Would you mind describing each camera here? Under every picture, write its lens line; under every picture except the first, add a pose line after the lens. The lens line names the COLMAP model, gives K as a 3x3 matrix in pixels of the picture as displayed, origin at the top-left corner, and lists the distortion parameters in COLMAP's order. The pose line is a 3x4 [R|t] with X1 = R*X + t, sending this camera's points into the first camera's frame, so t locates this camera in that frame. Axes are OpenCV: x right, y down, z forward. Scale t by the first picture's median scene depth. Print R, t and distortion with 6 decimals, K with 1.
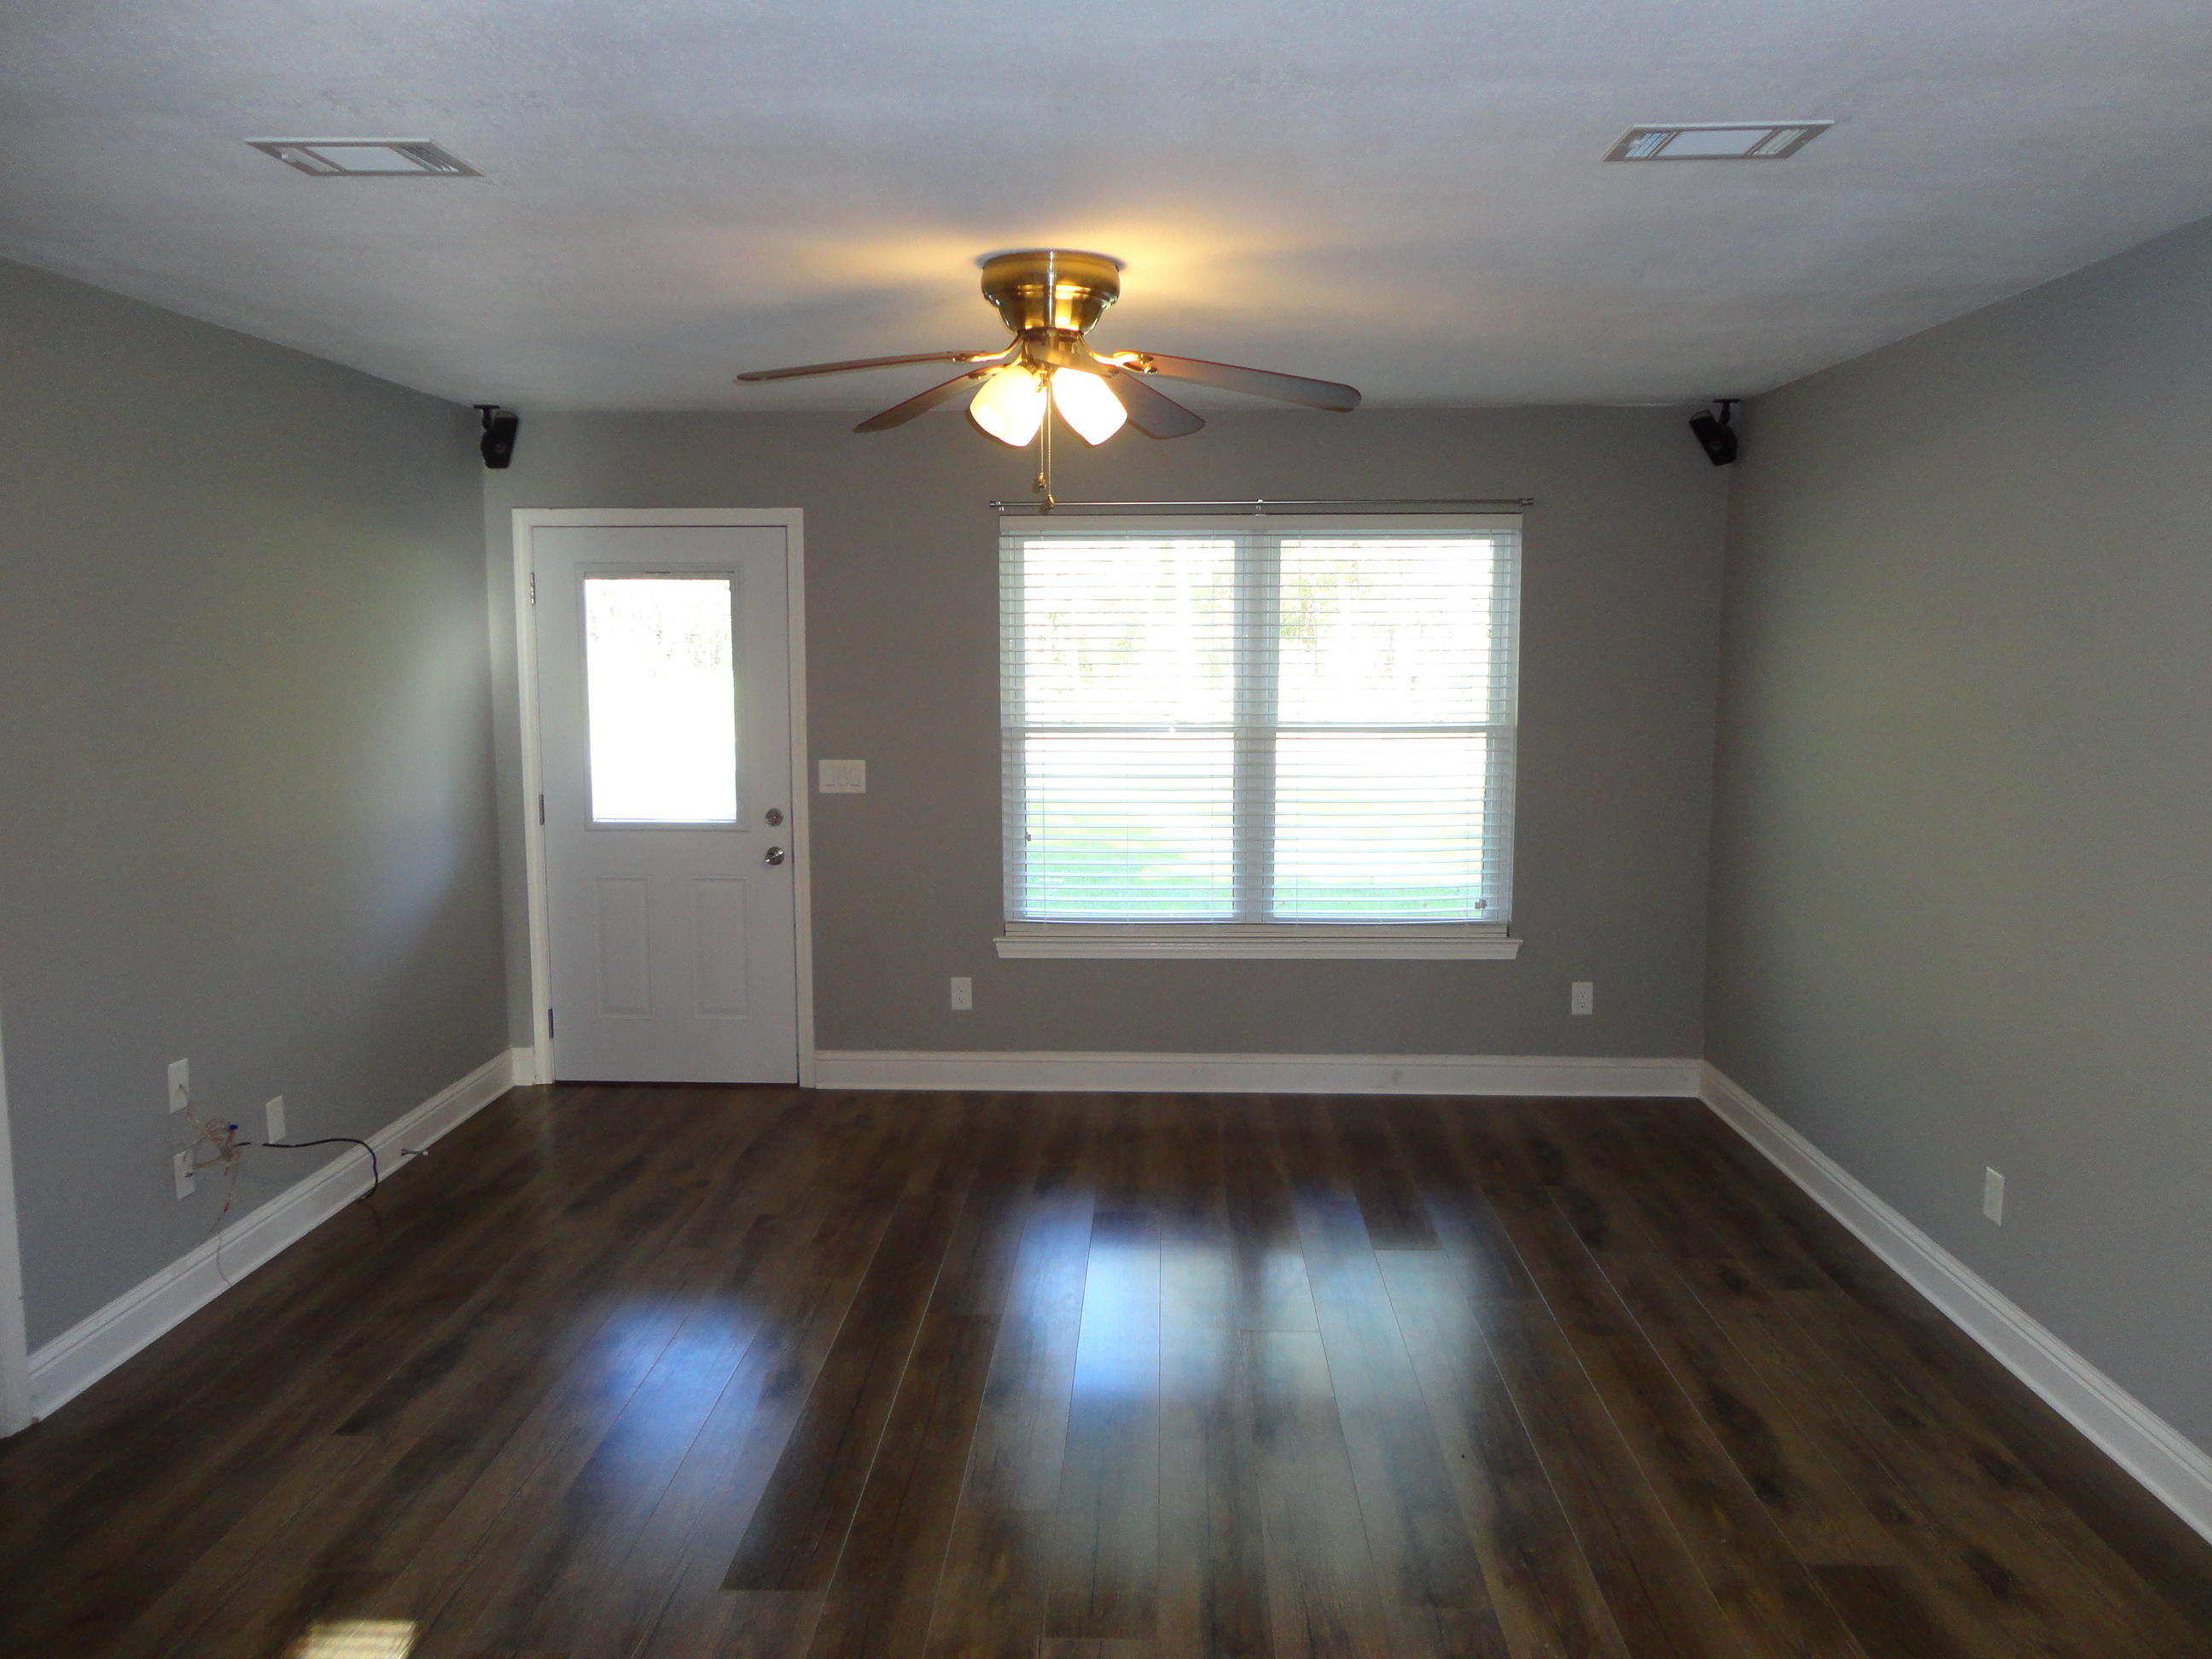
lens RADIAL K [[1598.4, 0, 1112.7], [0, 1598.4, 828.7], [0, 0, 1]] dist [-0.004935, -0.000550]
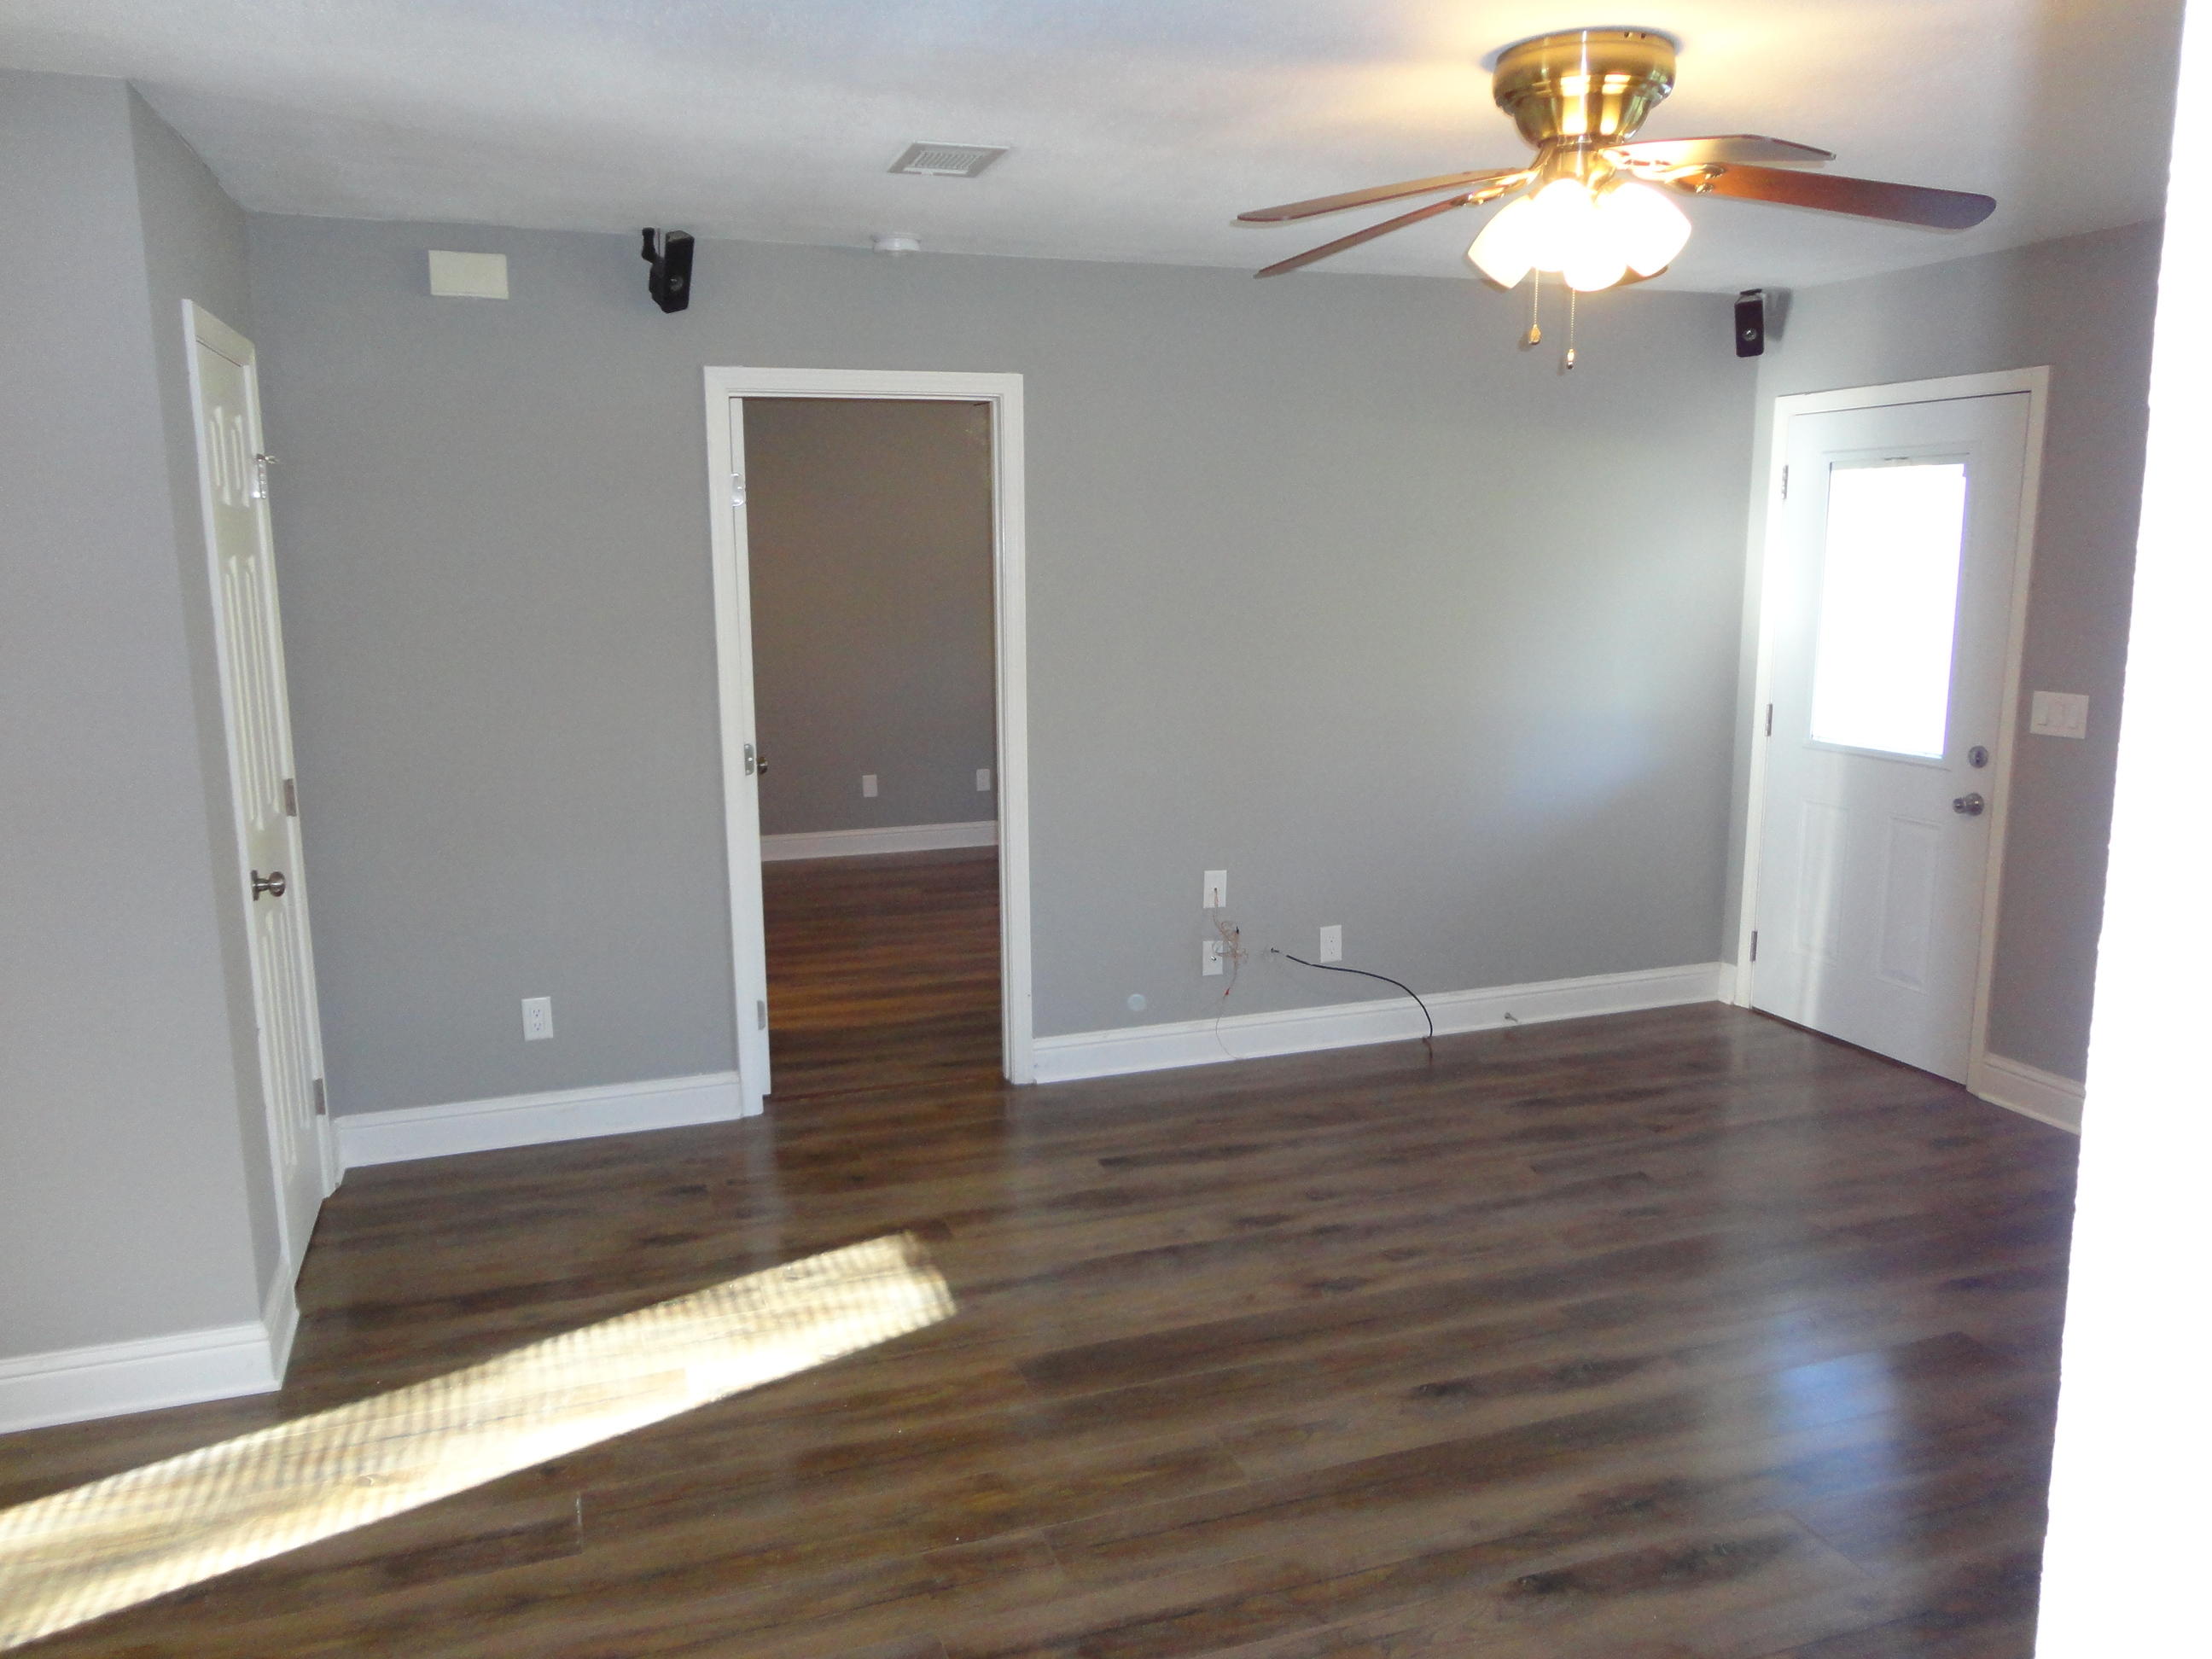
lens RADIAL K [[1598.4, 0, 1111.0], [0, 1598.4, 833.2], [0, 0, 1]] dist [-0.004935, -0.000550]
pose [[0.361973, 0.158366, -0.918638, 0.444726], [-0.102485, 0.986251, 0.129639, -0.034093], [0.926538, 0.047220, 0.373226, 0.344279]]
